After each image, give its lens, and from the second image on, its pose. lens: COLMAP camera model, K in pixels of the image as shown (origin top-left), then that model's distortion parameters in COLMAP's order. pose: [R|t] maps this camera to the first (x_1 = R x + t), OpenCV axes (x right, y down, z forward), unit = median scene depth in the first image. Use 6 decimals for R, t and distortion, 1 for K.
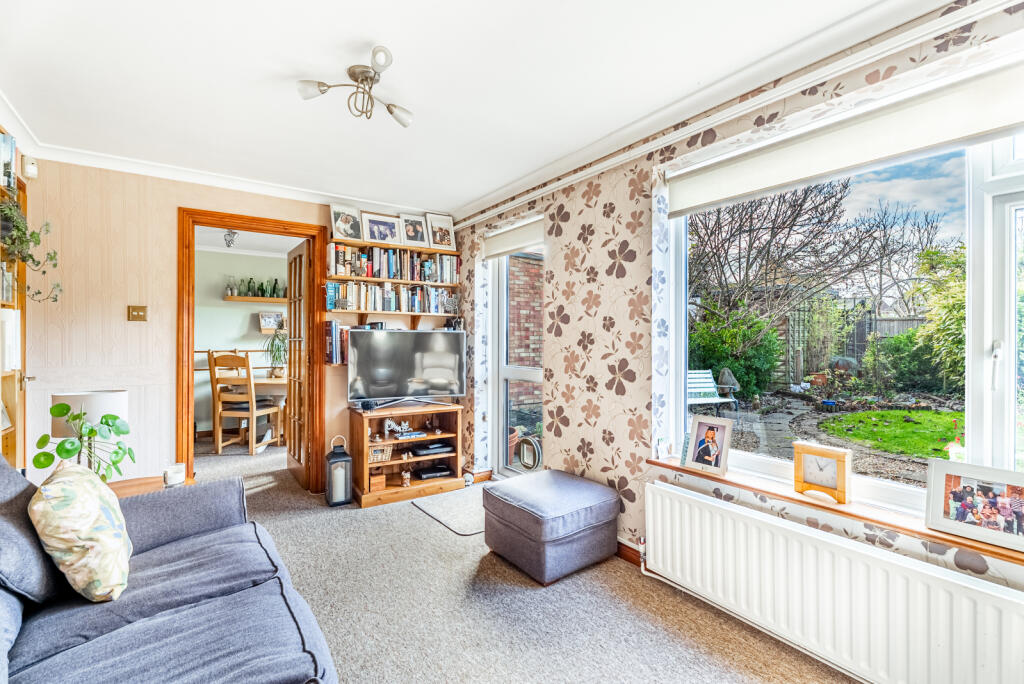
lens RADIAL K [[457.6, 0, 510.4], [0, 457.6, 339.3], [0, 0, 1]] dist [0.002559, 0.000145]
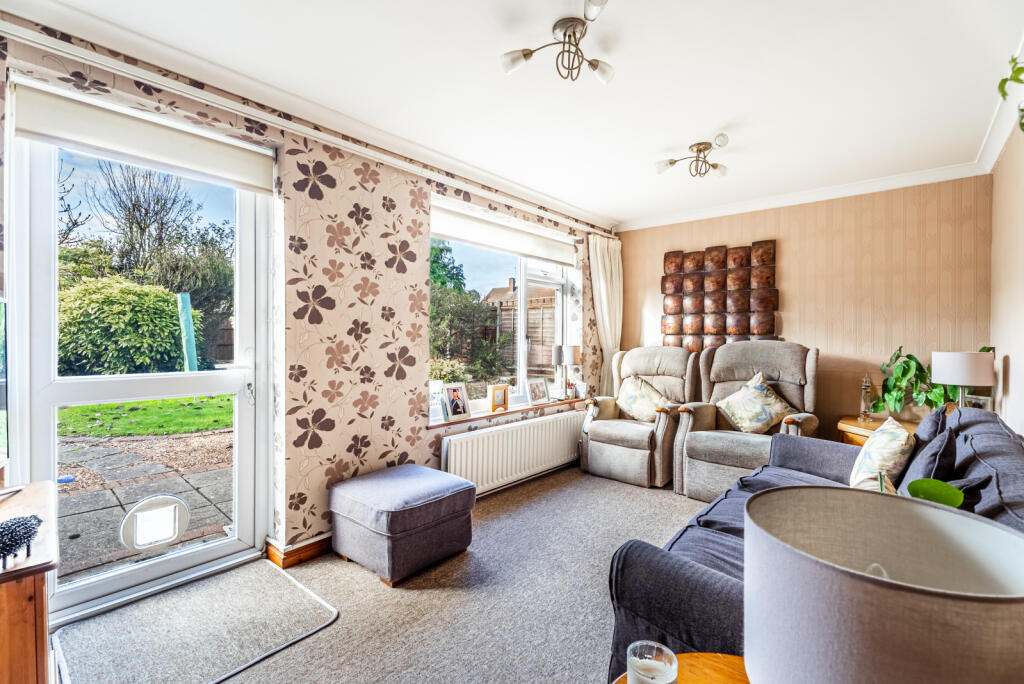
lens RADIAL K [[457.6, 0, 507.6], [0, 457.6, 343.8], [0, 0, 1]] dist [0.002559, 0.000145]
pose [[-0.233284, -0.014301, 0.972304, -0.685021], [-0.005287, 0.999896, 0.013438, 0.014854], [-0.972394, -0.002006, -0.233335, 0.776258]]
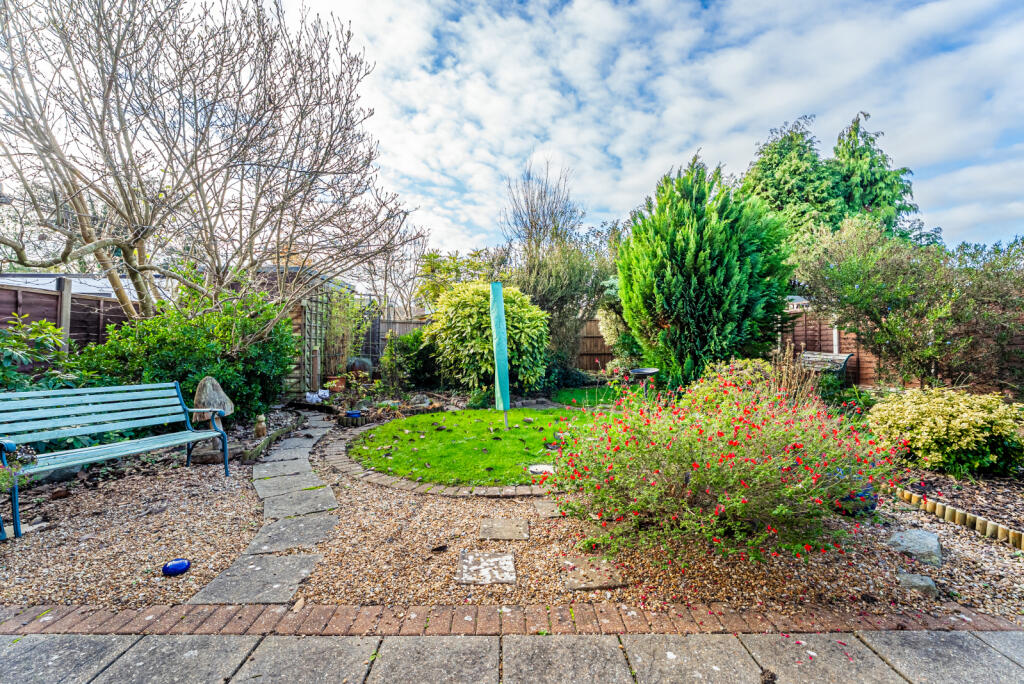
lens RADIAL K [[457.6, 0, 514.8], [0, 457.6, 344.2], [0, 0, 1]] dist [0.002559, 0.000145]
pose [[0.548974, 0.010423, 0.835774, 0.438349], [-0.008525, 0.999940, -0.006870, 0.048125], [-0.835796, -0.003353, 0.549030, 0.785392]]
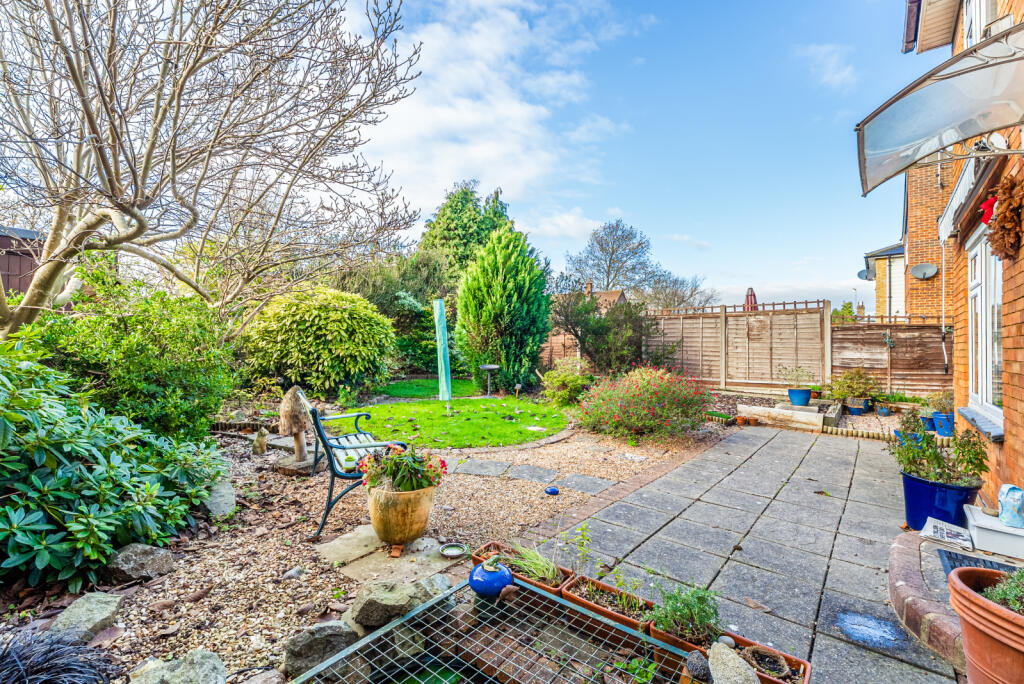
lens RADIAL K [[457.6, 0, 514.6], [0, 457.6, 343.5], [0, 0, 1]] dist [0.002559, 0.000145]
pose [[-0.294403, 0.004255, 0.955672, -0.328756], [-0.006969, 0.999954, -0.006599, 0.023803], [-0.955656, -0.008603, -0.294360, 2.069780]]
